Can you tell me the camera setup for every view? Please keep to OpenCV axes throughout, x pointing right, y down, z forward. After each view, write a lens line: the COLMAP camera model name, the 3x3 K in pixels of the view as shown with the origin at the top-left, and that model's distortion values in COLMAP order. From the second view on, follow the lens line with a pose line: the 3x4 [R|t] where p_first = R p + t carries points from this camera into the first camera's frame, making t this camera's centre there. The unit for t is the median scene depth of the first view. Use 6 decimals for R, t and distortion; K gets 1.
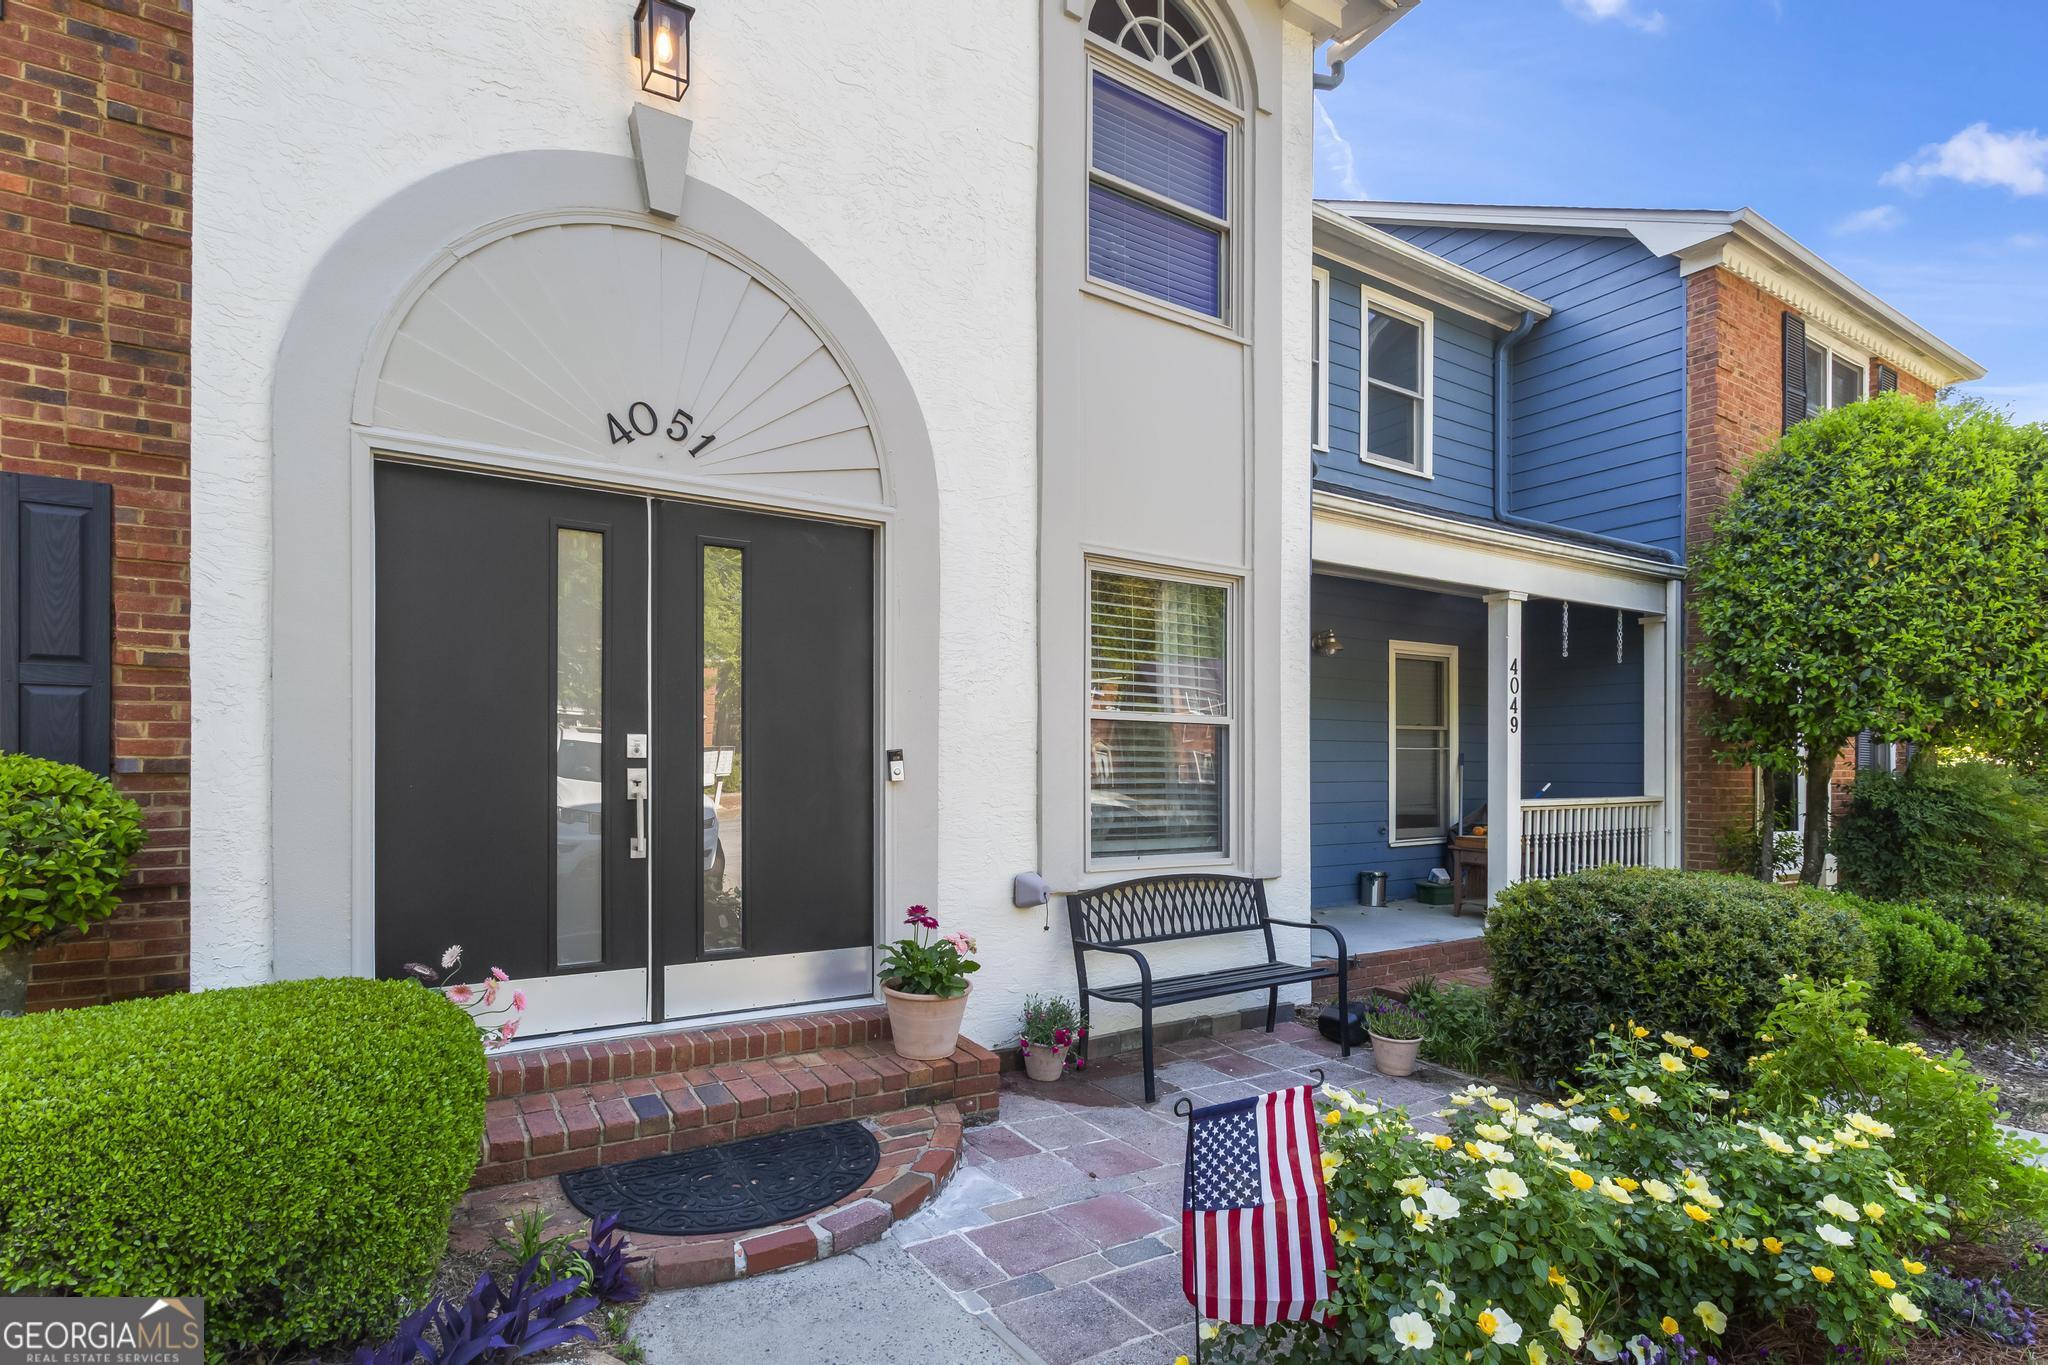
lens RADIAL K [[1013.6, 0, 1025.5], [0, 1013.6, 774.2], [0, 0, 1]] dist [-0.001024, -0.000081]
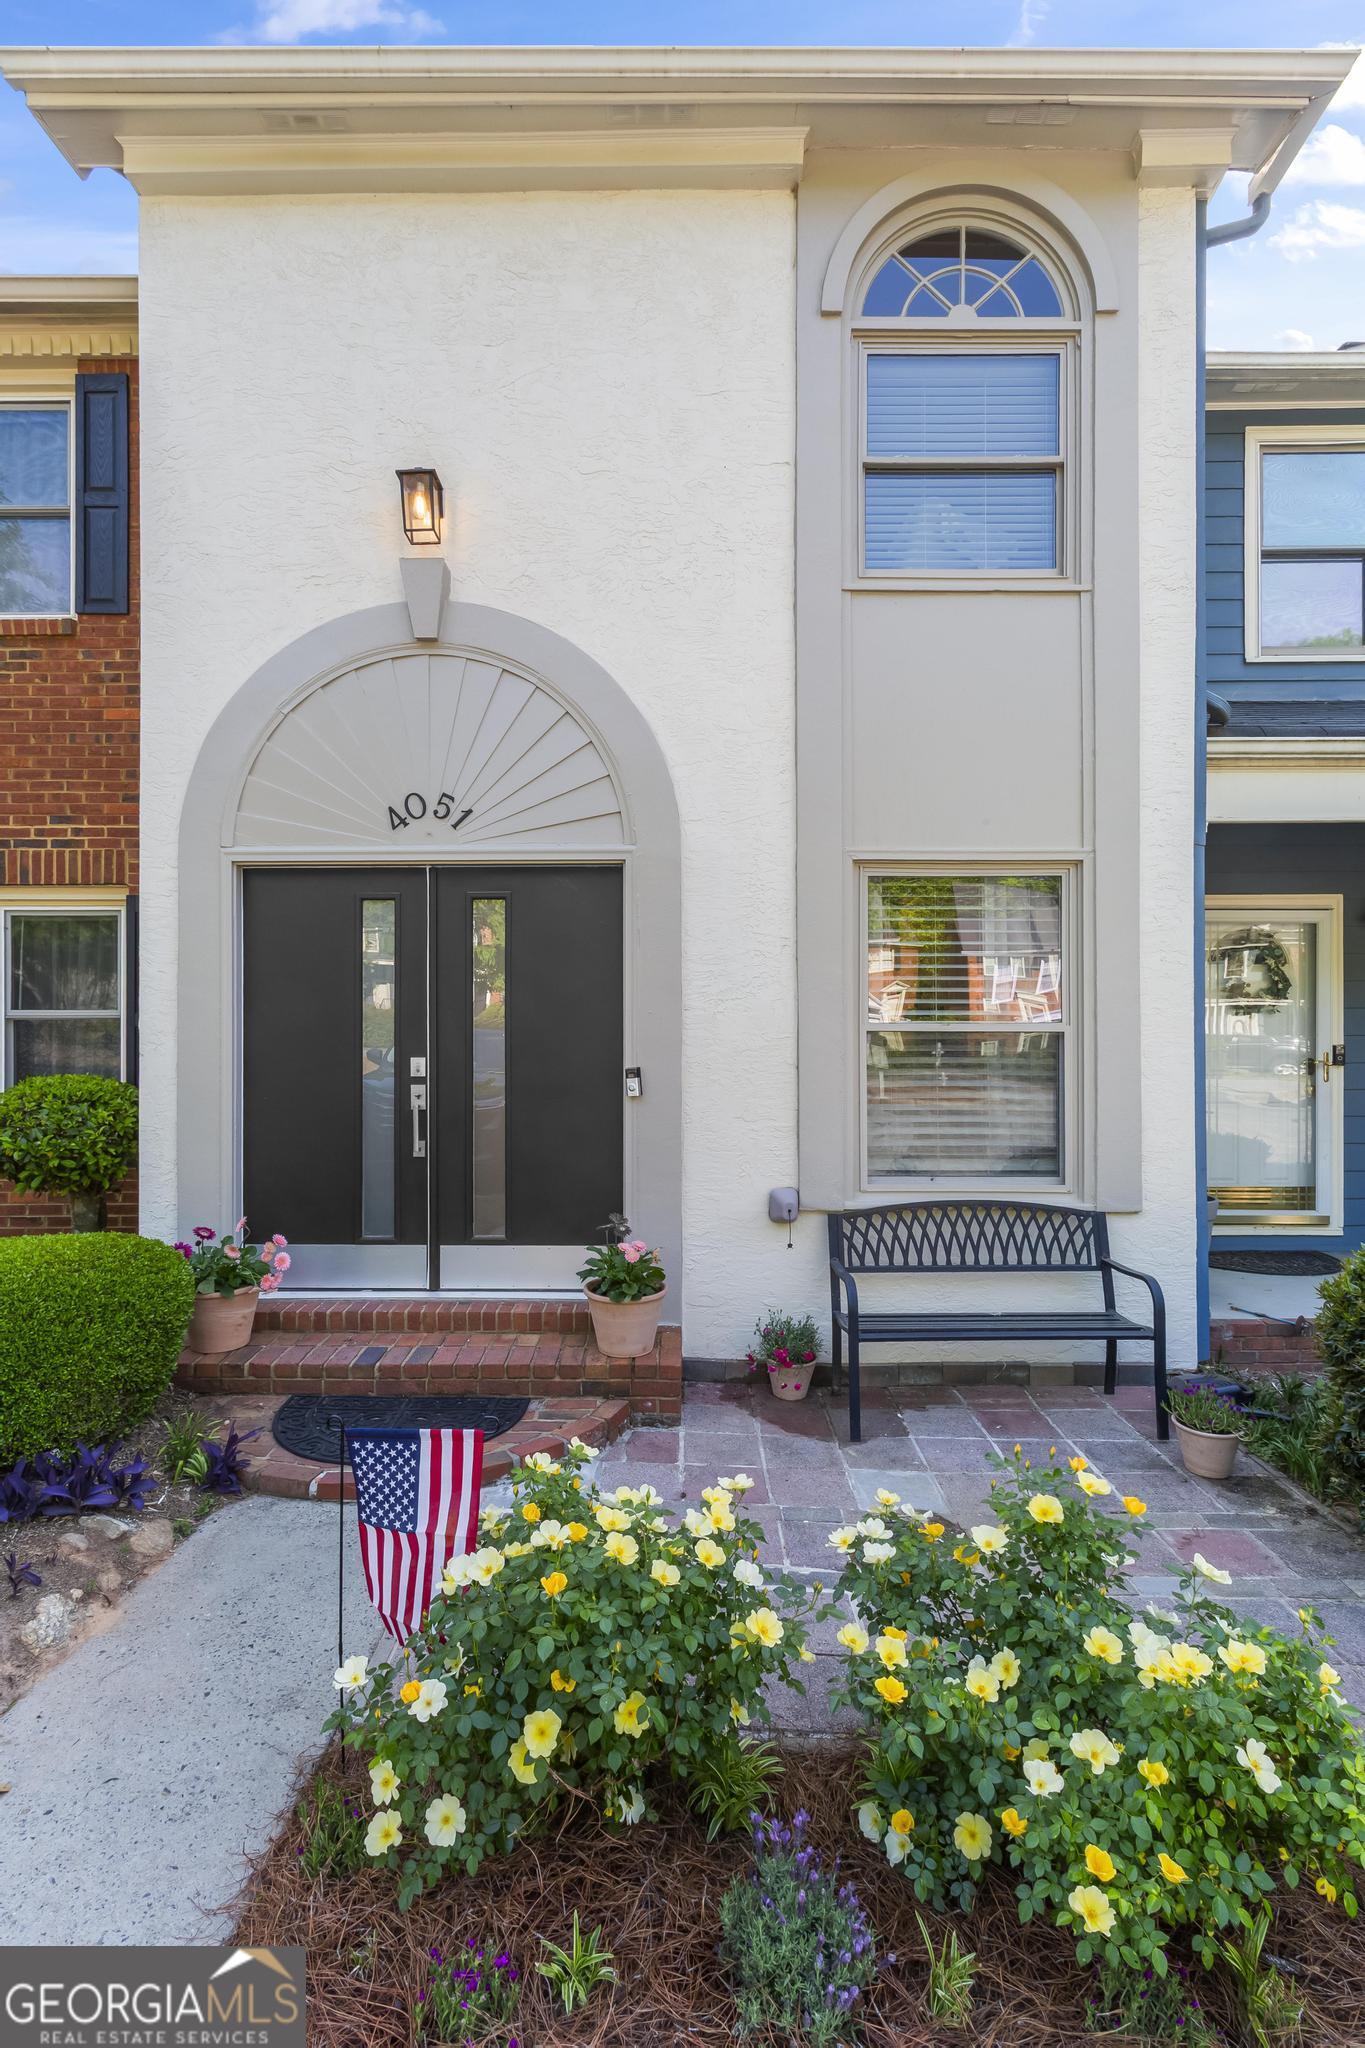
lens RADIAL K [[1006.0, 0, 682.9], [0, 1006.0, 1048.9], [0, 0, 1]] dist [-0.001970, 0.001498]
pose [[0.836814, -0.003551, -0.547475, 0.498090], [0.001715, 0.999991, -0.003864, -0.039228], [0.547484, 0.002295, 0.836813, 0.122768]]
